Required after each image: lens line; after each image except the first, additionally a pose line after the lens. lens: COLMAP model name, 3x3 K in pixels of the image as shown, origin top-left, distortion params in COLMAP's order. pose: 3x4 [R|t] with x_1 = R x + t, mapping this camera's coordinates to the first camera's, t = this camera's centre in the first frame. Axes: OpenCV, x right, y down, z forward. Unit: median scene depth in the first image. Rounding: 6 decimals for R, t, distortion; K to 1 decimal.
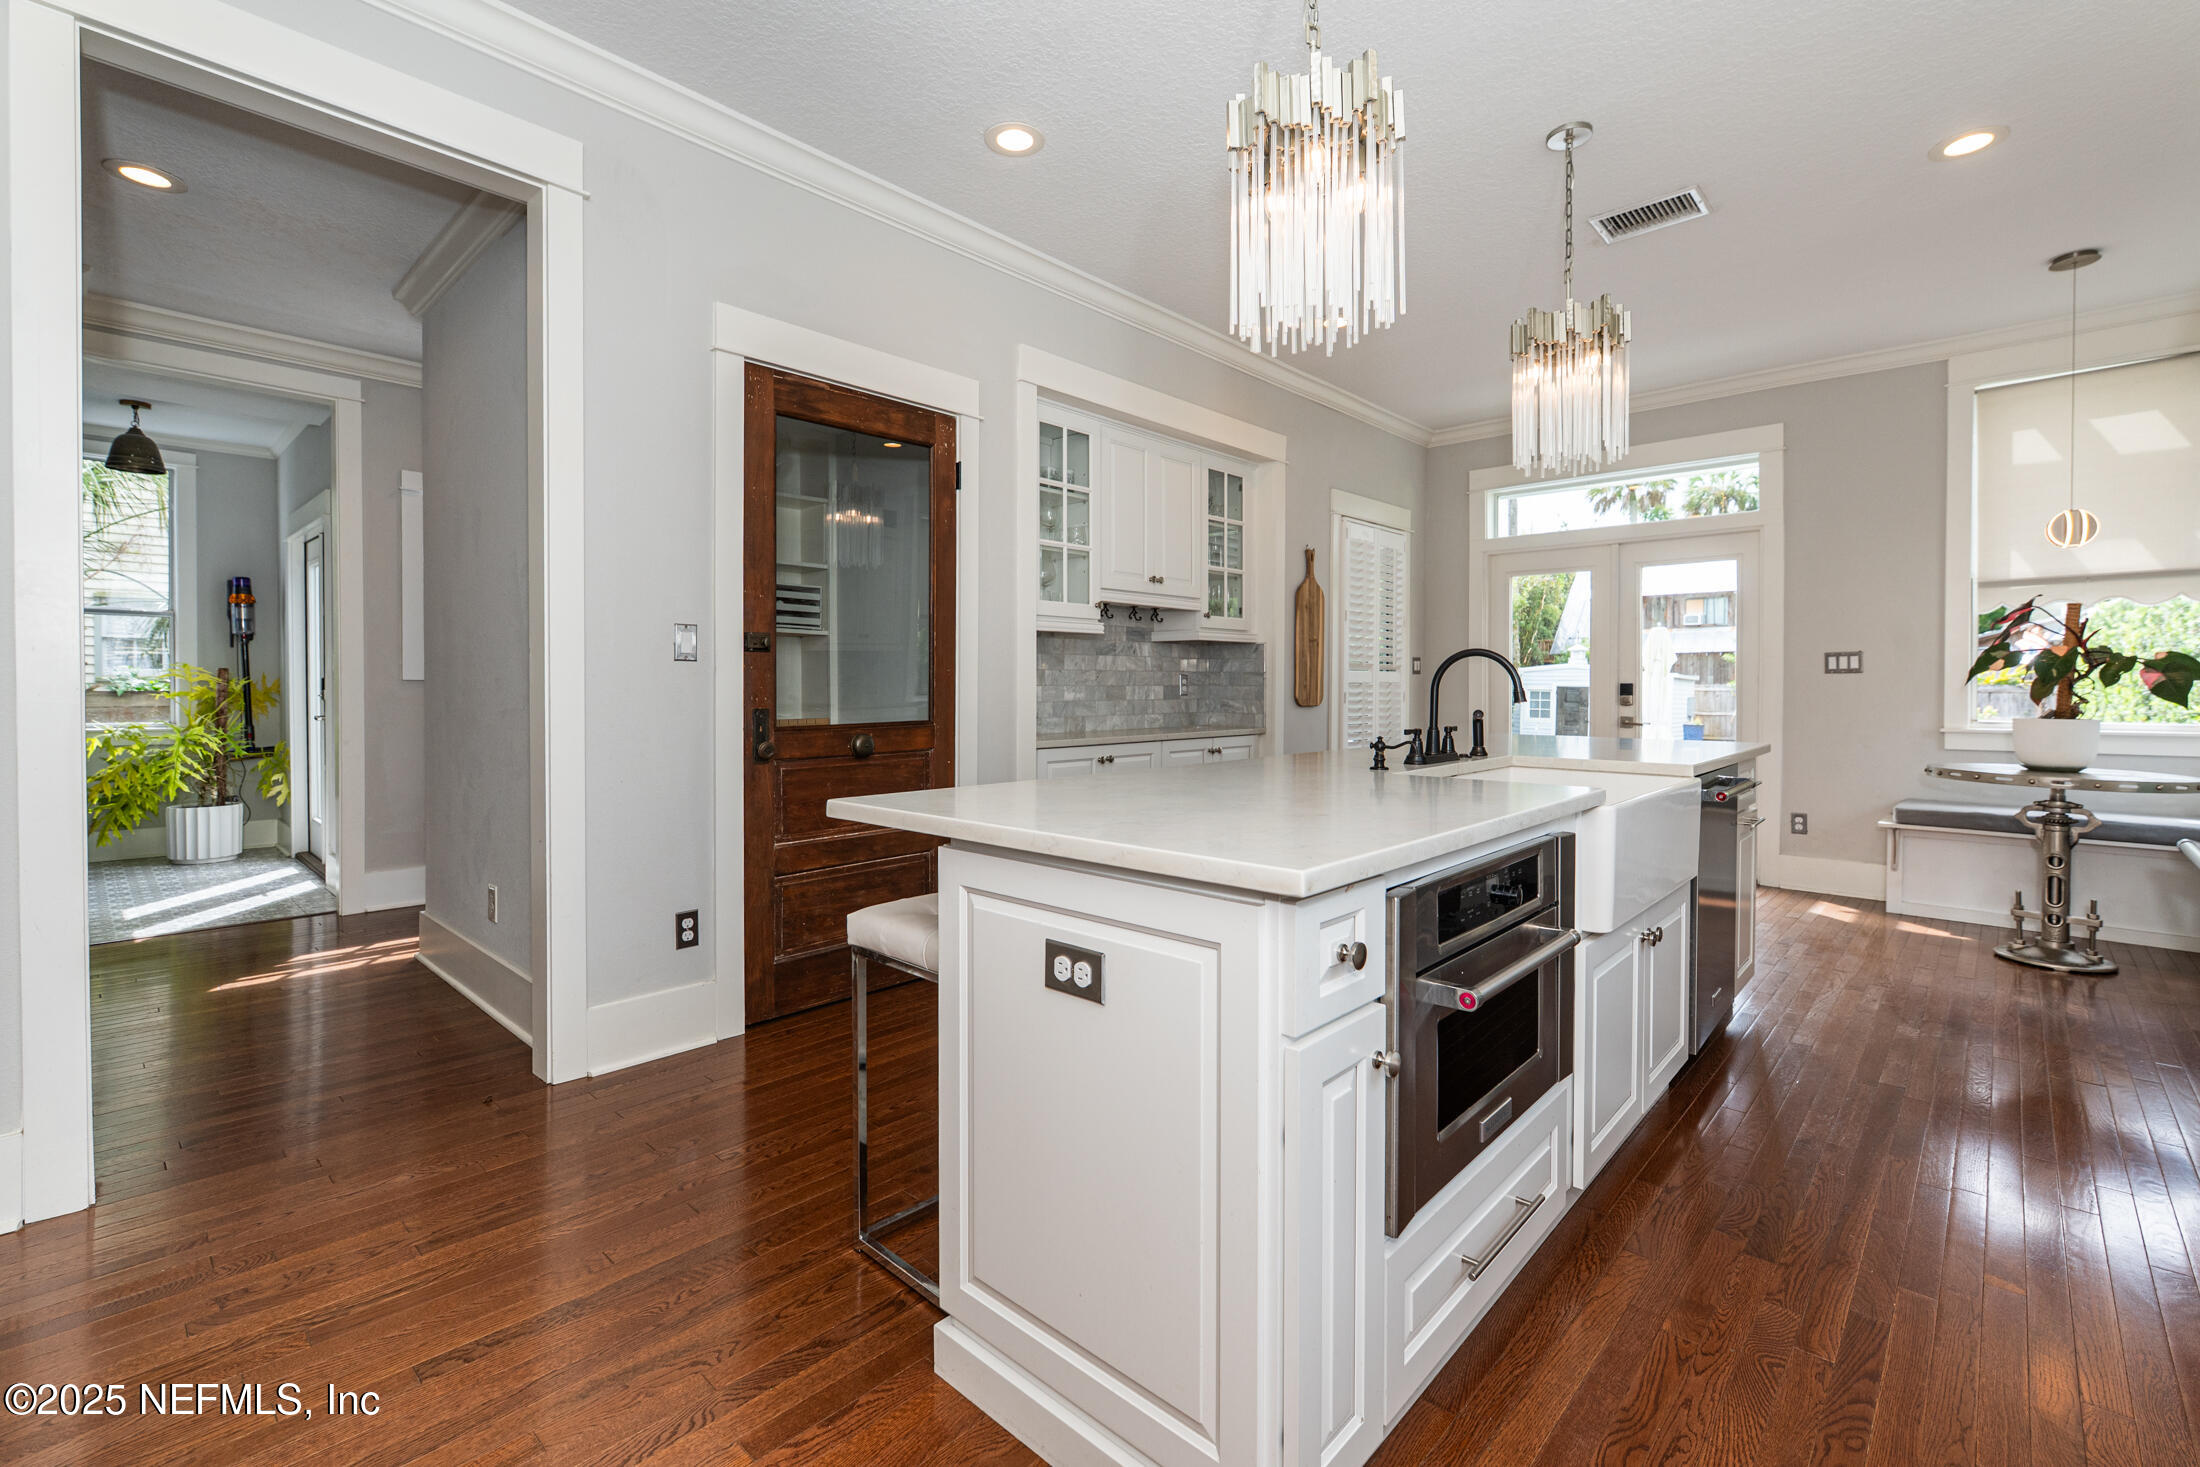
lens RADIAL K [[962.2, 0, 1093.4], [0, 962.2, 704.1], [0, 0, 1]] dist [0.000632, -0.000044]
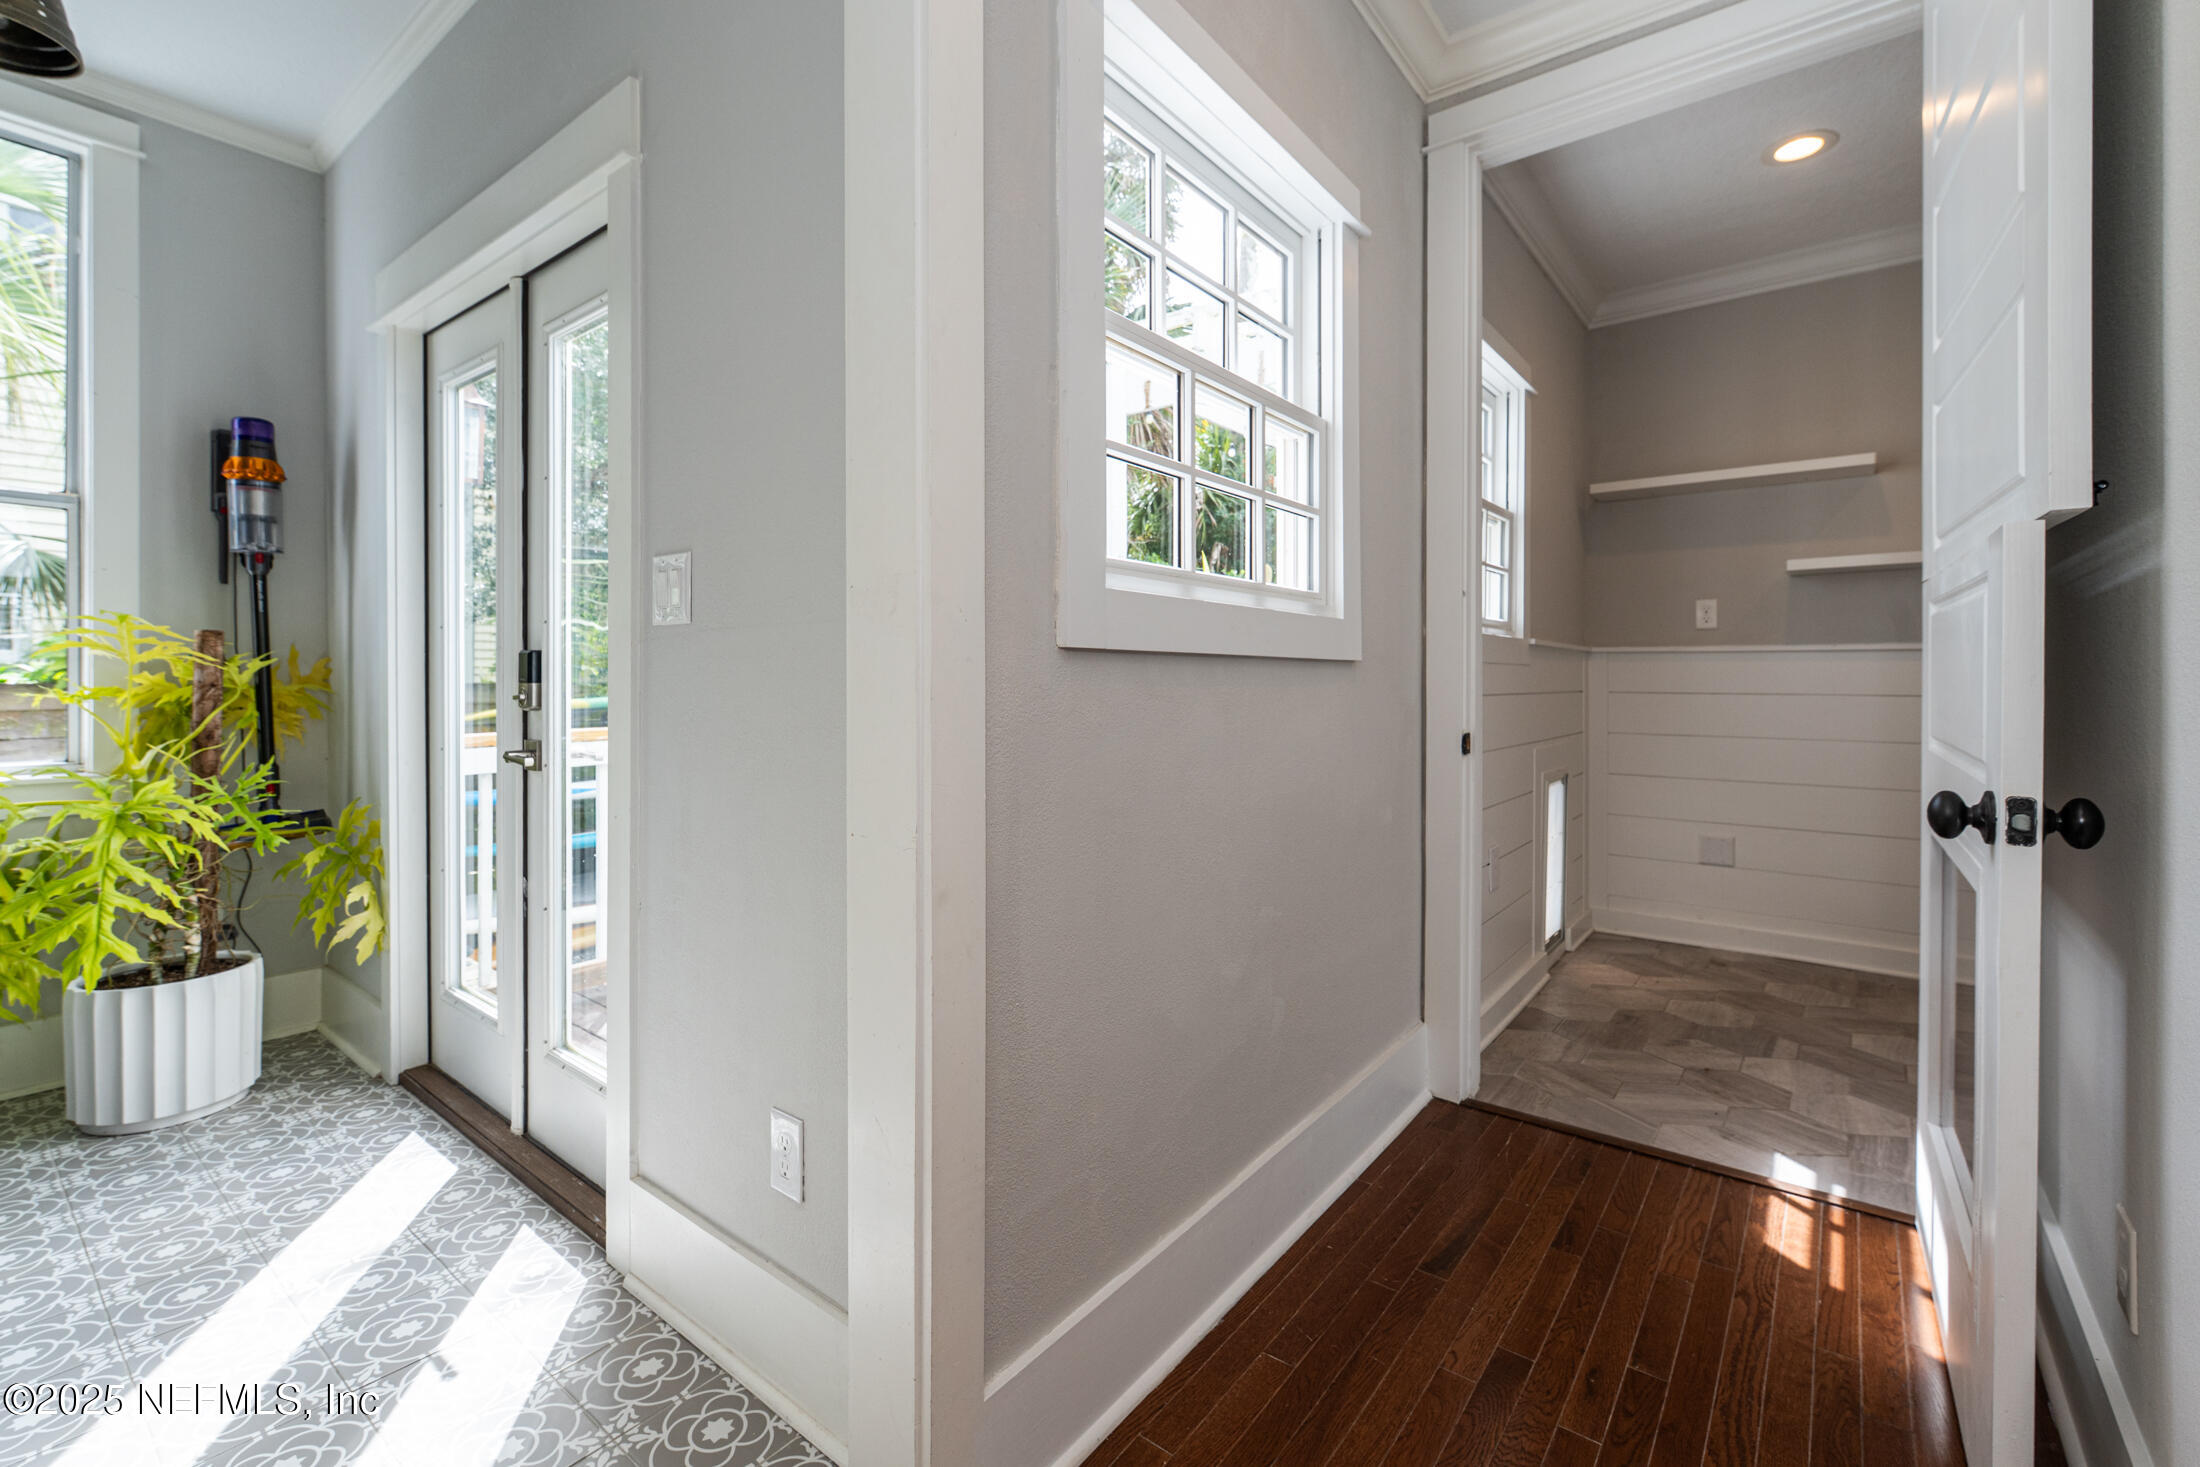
lens RADIAL K [[999.6, 0, 1183.7], [0, 999.6, 680.9], [0, 0, 1]] dist [0.000526, -0.000265]
pose [[0.994904, -0.003119, 0.100775, -0.681104], [0.004084, 0.999948, -0.009367, -0.012927], [-0.100740, 0.009731, 0.994865, 0.678560]]
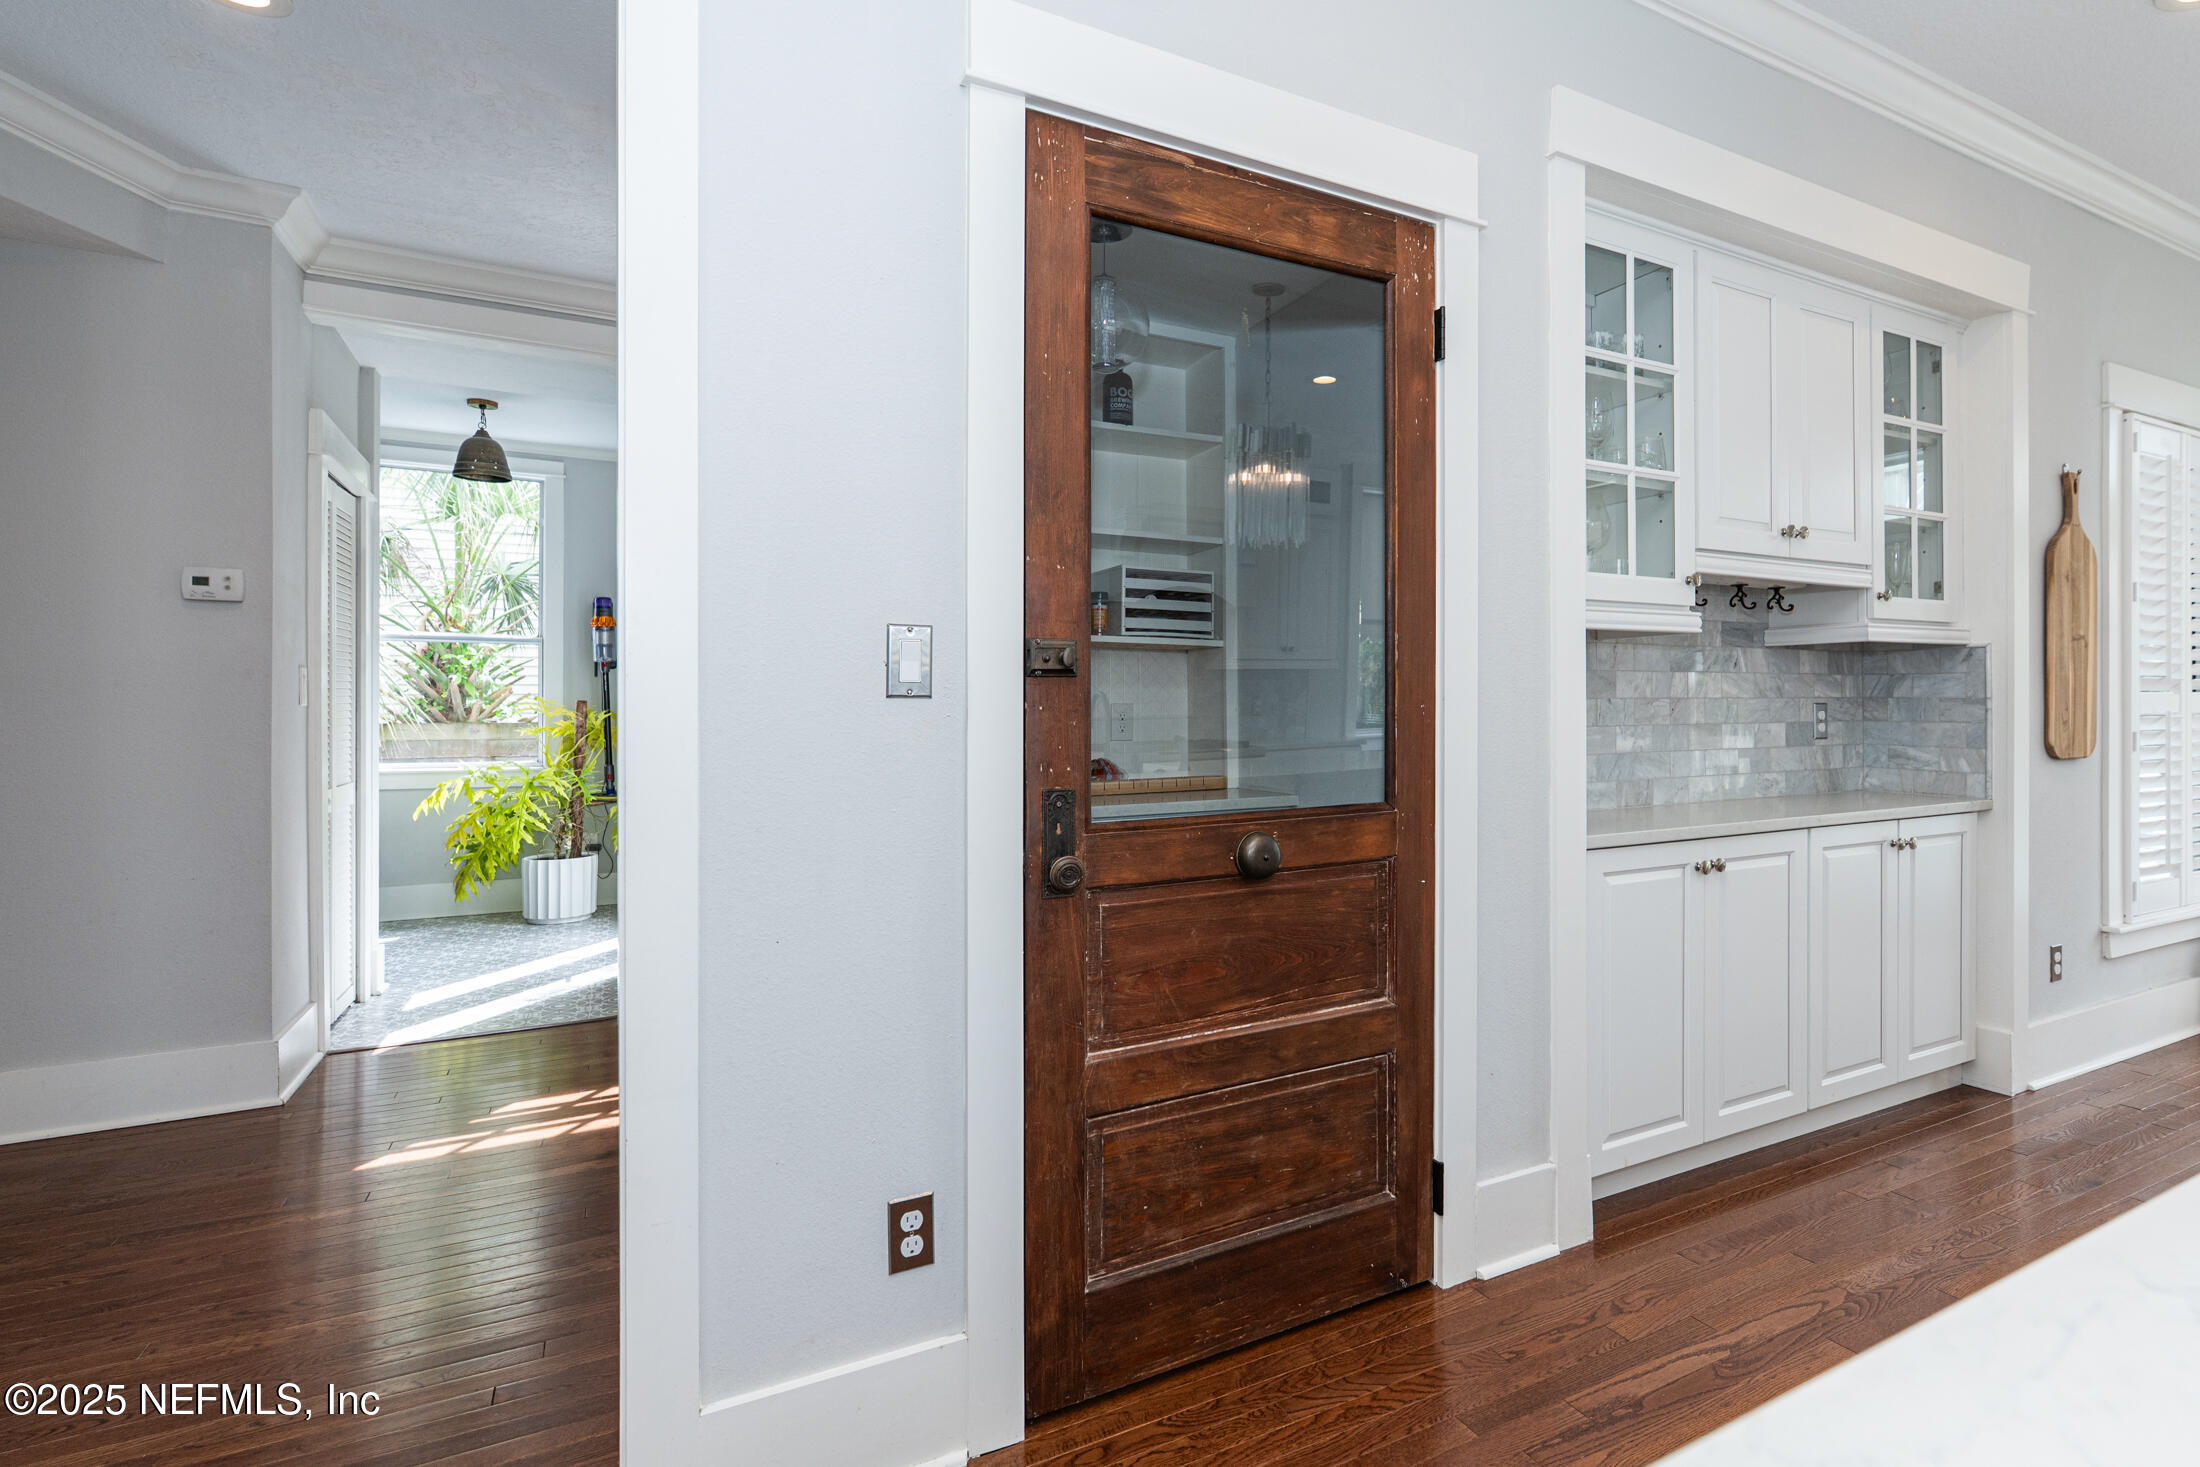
lens RADIAL K [[1090.4, 0, 1216.7], [0, 1090.4, 707.7], [0, 0, 1]] dist [0.000421, -0.006253]
pose [[0.952896, -0.005461, -0.303248, -0.054816], [-0.000068, 0.999834, -0.018219, -0.016747], [0.303298, 0.017382, 0.952737, 0.285249]]
